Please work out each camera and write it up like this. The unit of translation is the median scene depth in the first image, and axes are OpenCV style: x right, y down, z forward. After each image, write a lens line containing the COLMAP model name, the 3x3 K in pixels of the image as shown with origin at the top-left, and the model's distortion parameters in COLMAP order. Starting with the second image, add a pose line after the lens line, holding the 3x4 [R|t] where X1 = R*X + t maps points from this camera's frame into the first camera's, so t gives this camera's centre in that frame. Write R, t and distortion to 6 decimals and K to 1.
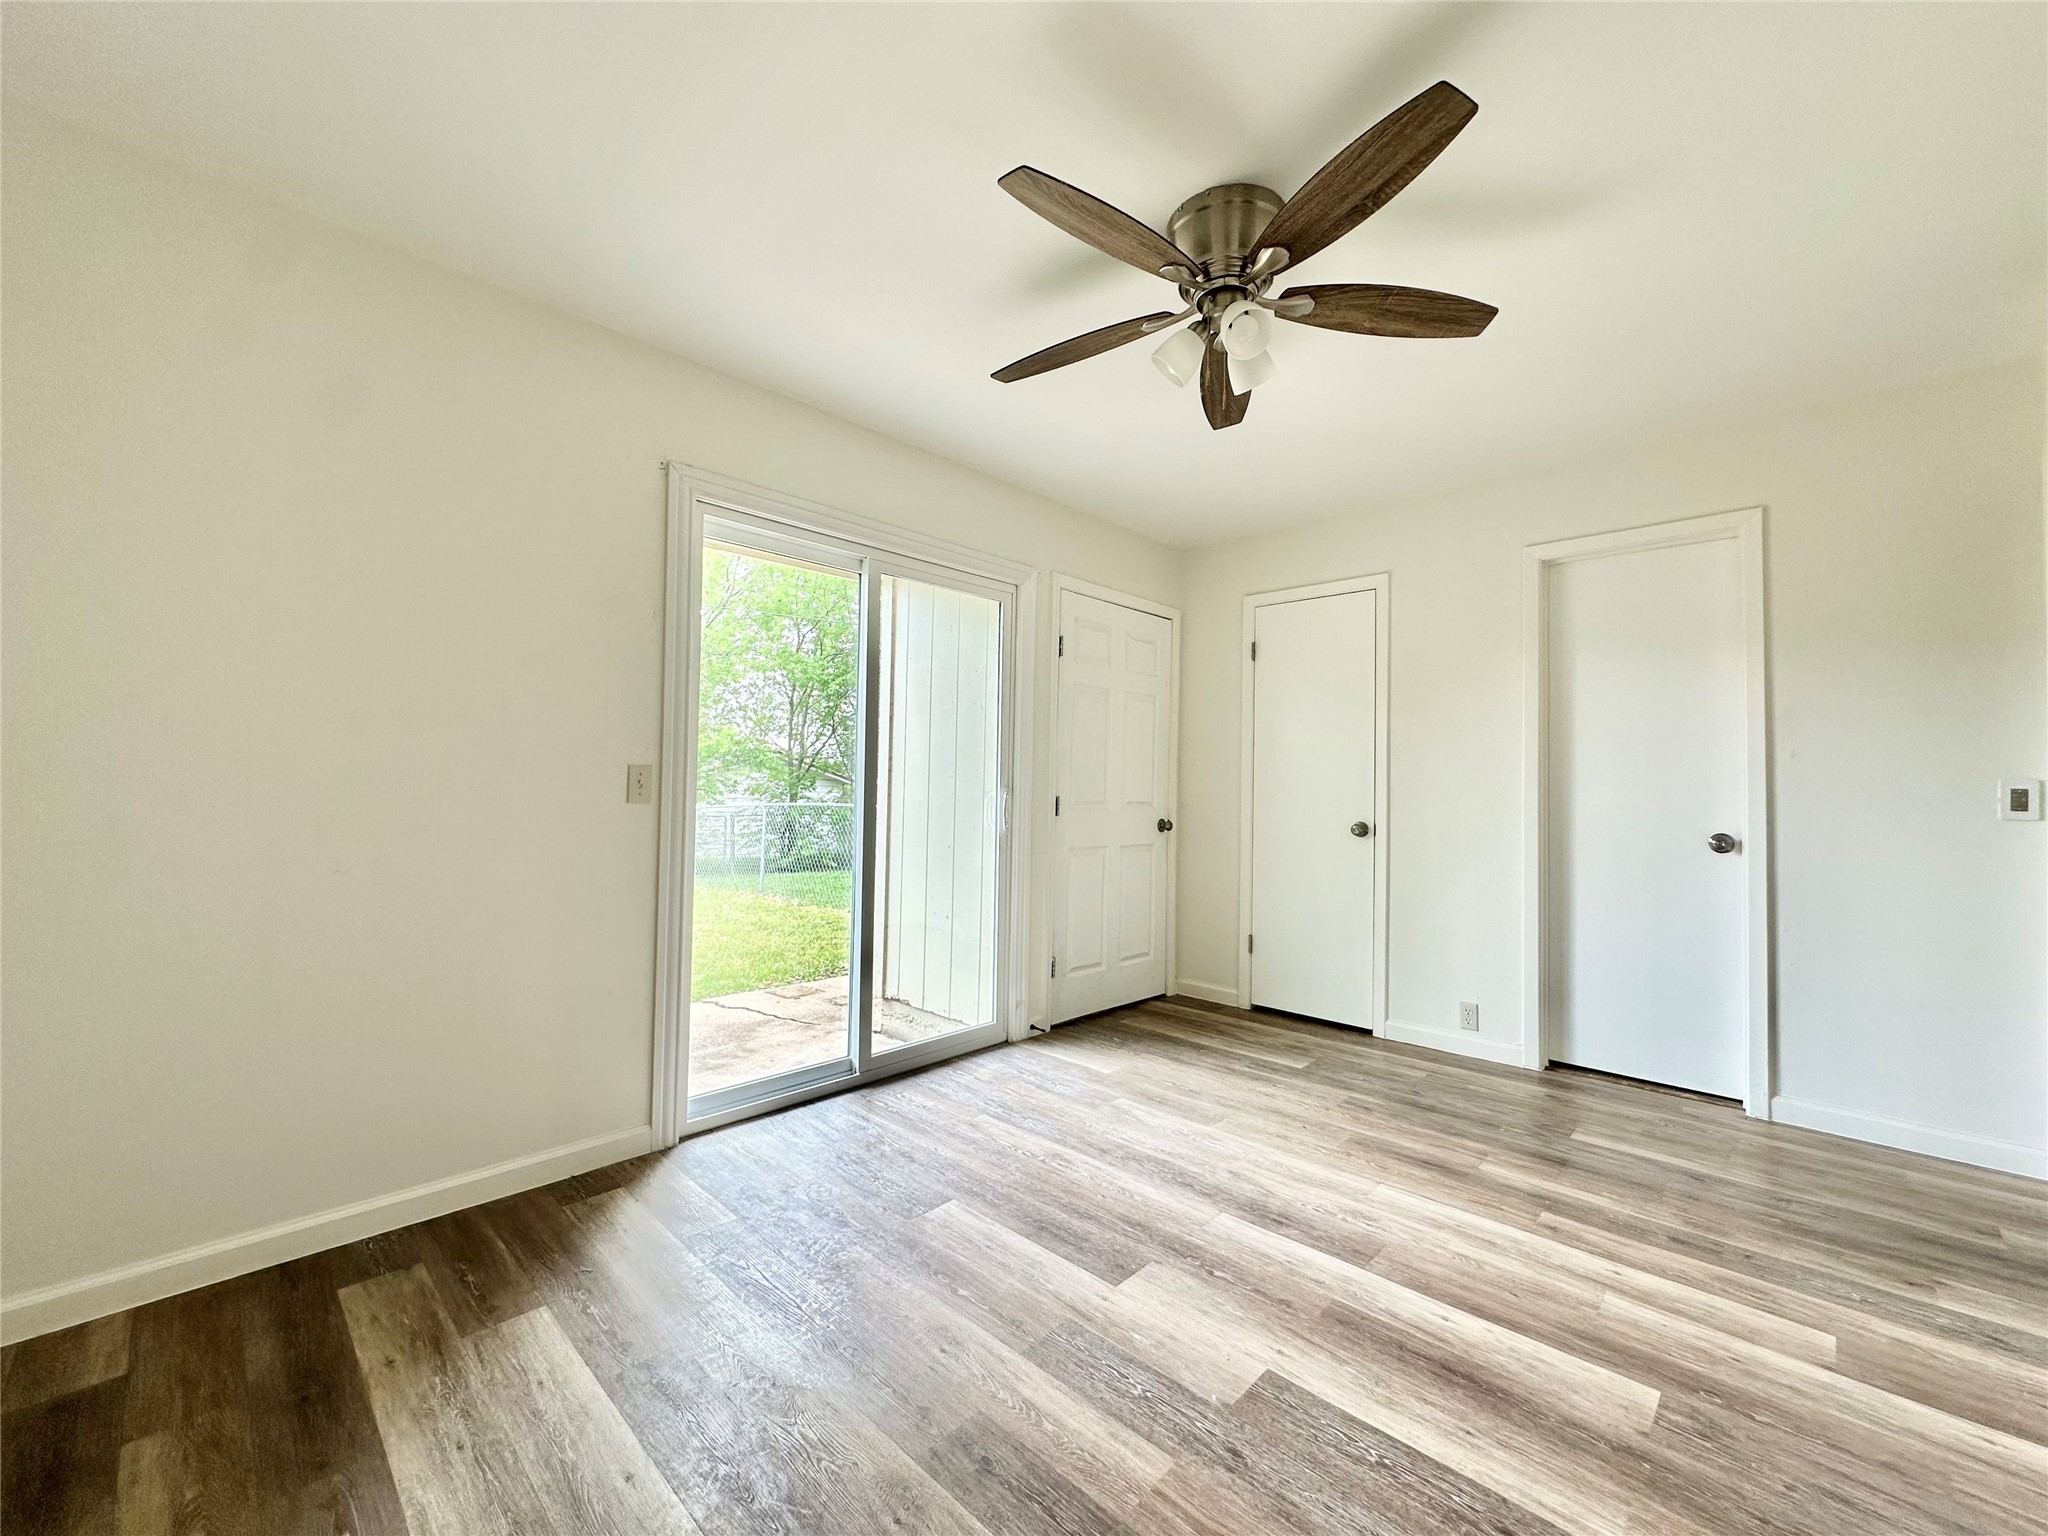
lens RADIAL K [[815.8, 0, 1021.6], [0, 815.8, 762.8], [0, 0, 1]] dist [-0.005388, -0.000060]
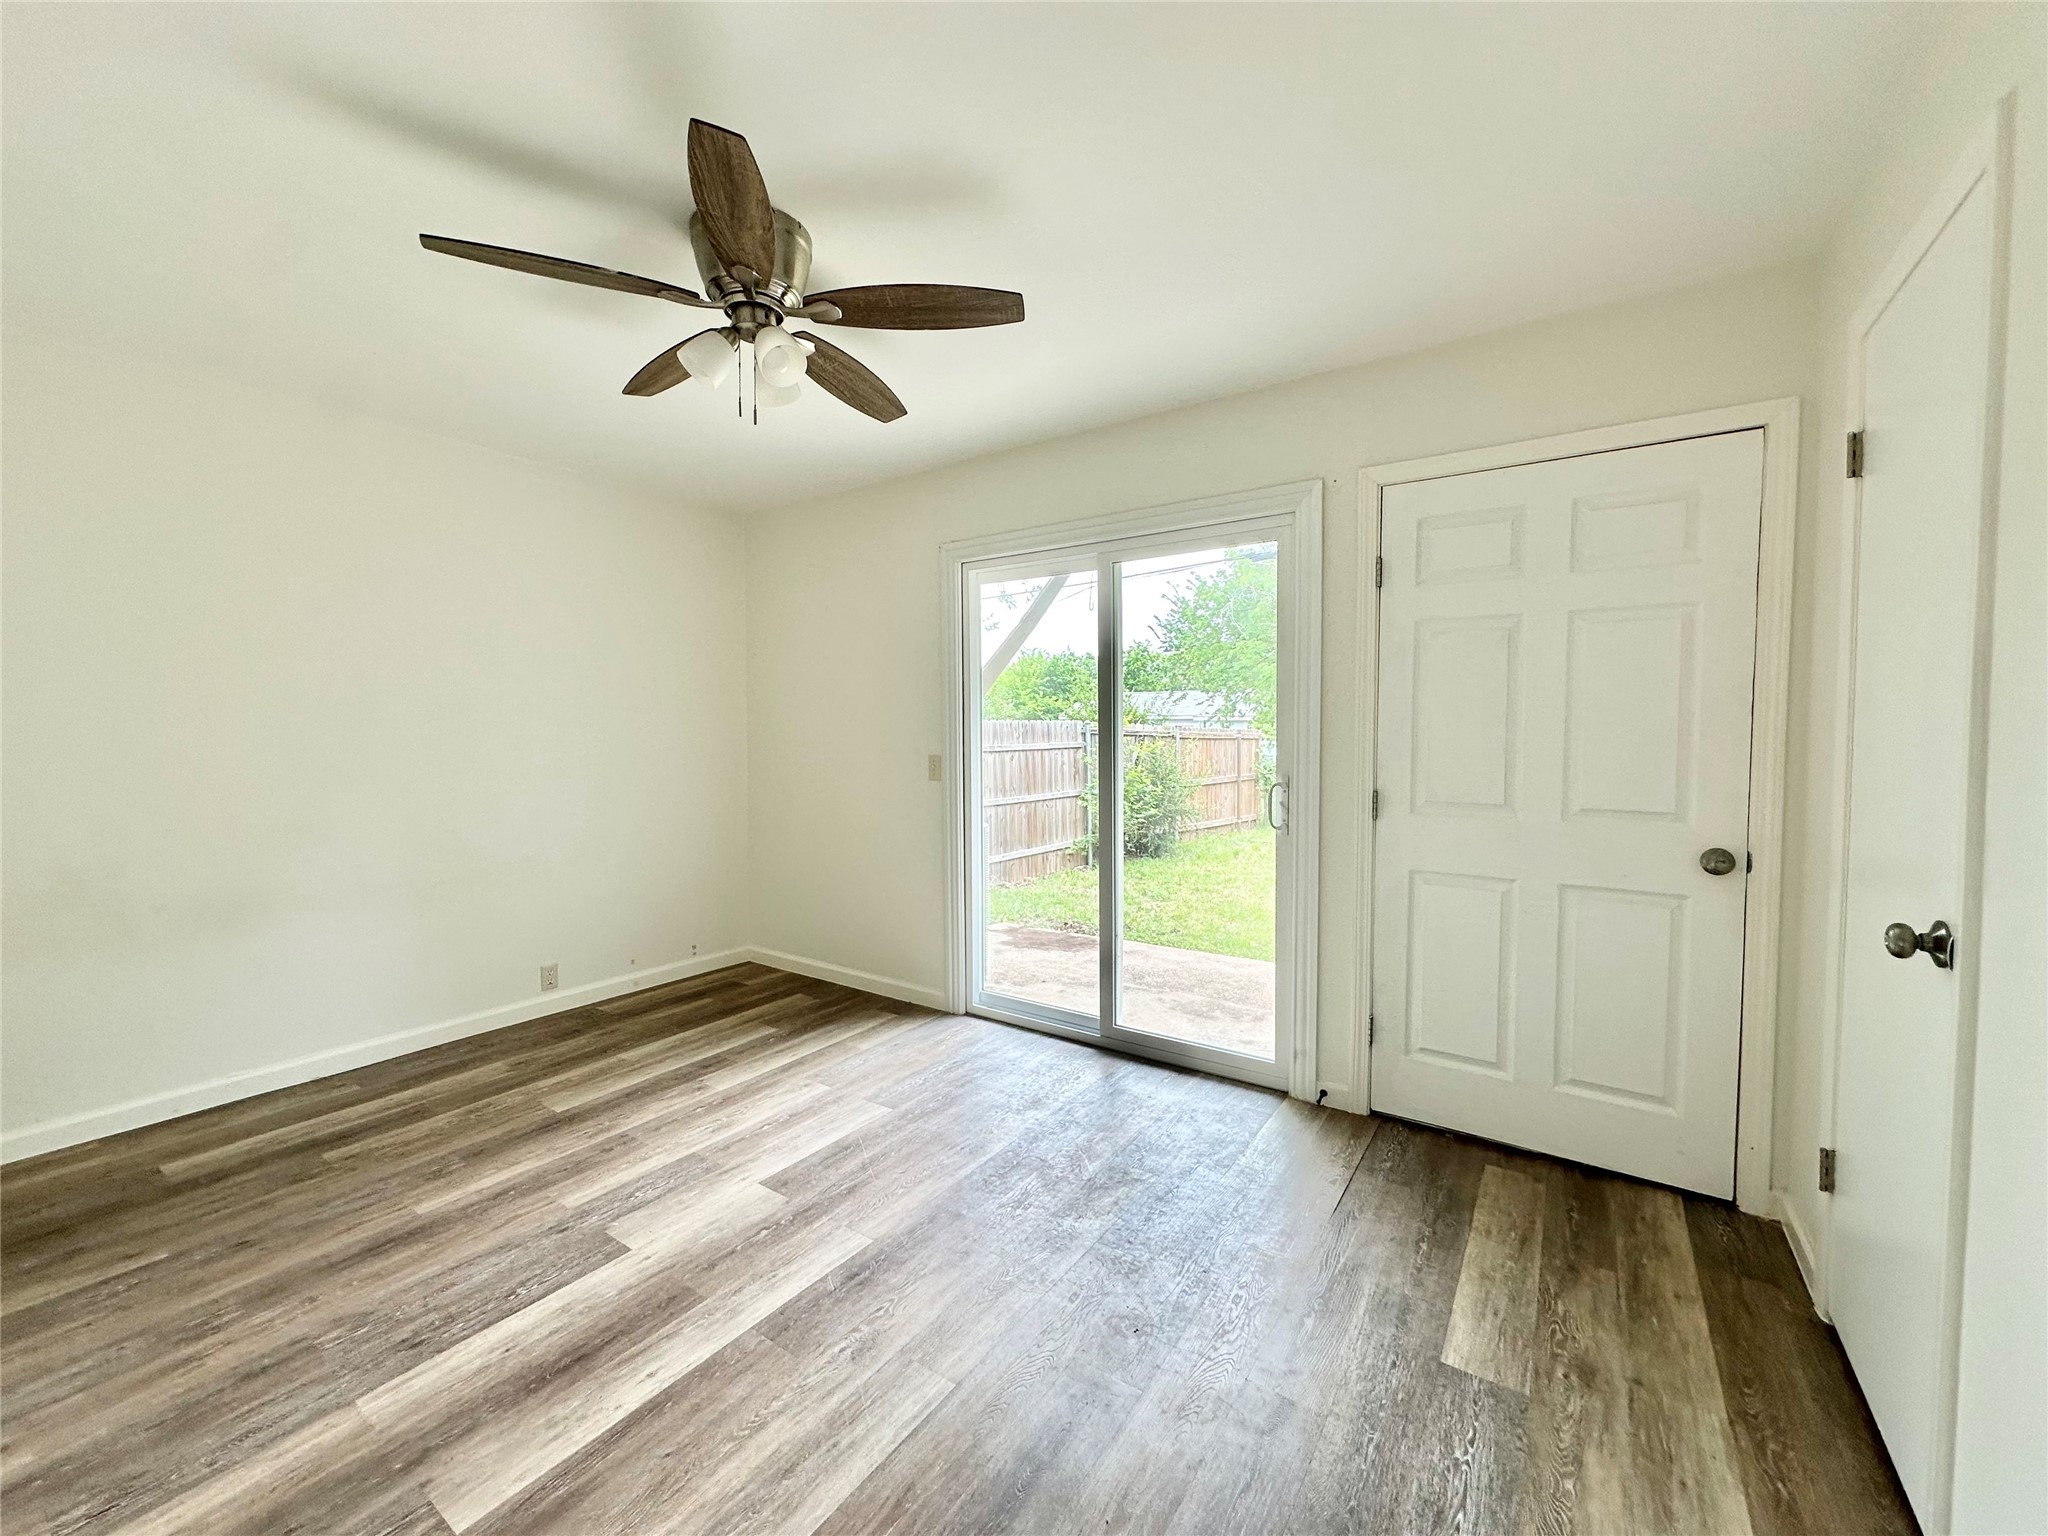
lens RADIAL K [[815.8, 0, 1021.6], [0, 815.8, 762.8], [0, 0, 1]] dist [-0.005388, -0.000060]
pose [[0.165236, 0.023050, -0.985985, 1.323350], [0.033174, 0.999031, 0.028914, -0.025630], [0.985696, -0.037487, 0.164311, 1.146781]]
